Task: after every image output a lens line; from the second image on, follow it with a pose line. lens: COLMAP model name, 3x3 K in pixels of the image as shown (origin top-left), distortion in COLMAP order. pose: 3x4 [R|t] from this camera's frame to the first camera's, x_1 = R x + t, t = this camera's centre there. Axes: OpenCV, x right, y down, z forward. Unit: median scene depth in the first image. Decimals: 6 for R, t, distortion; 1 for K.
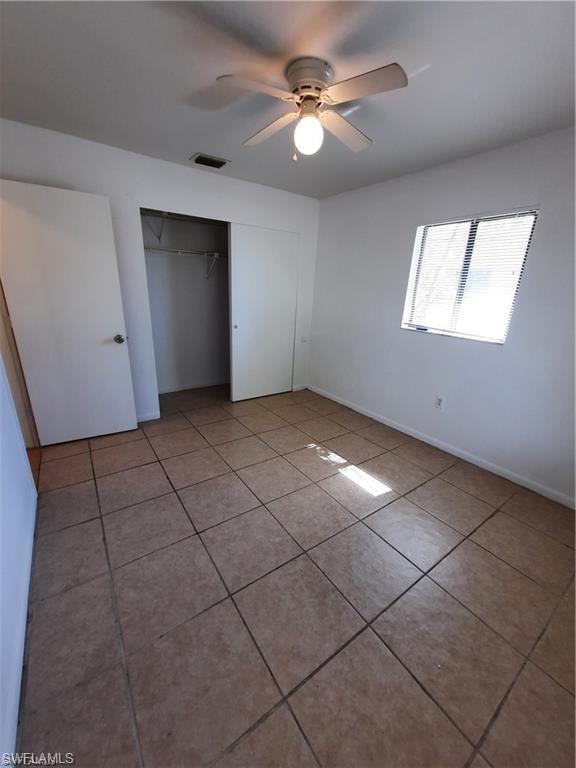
lens RADIAL K [[303.0, 0, 288.0], [0, 303.0, 384.0], [0, 0, 1]] dist [0.003810, -0.000006]
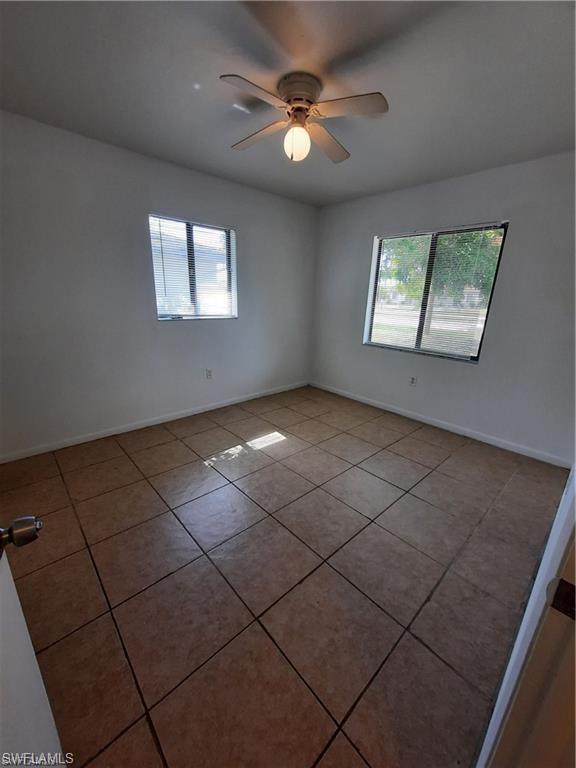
lens RADIAL K [[303.0, 0, 288.3], [0, 303.0, 384.1], [0, 0, 1]] dist [0.003810, -0.000006]
pose [[-0.126743, -0.329453, 0.935627, -0.816957], [0.271750, 0.895614, 0.352176, -0.287877], [-0.953985, 0.298893, -0.023984, 0.869459]]
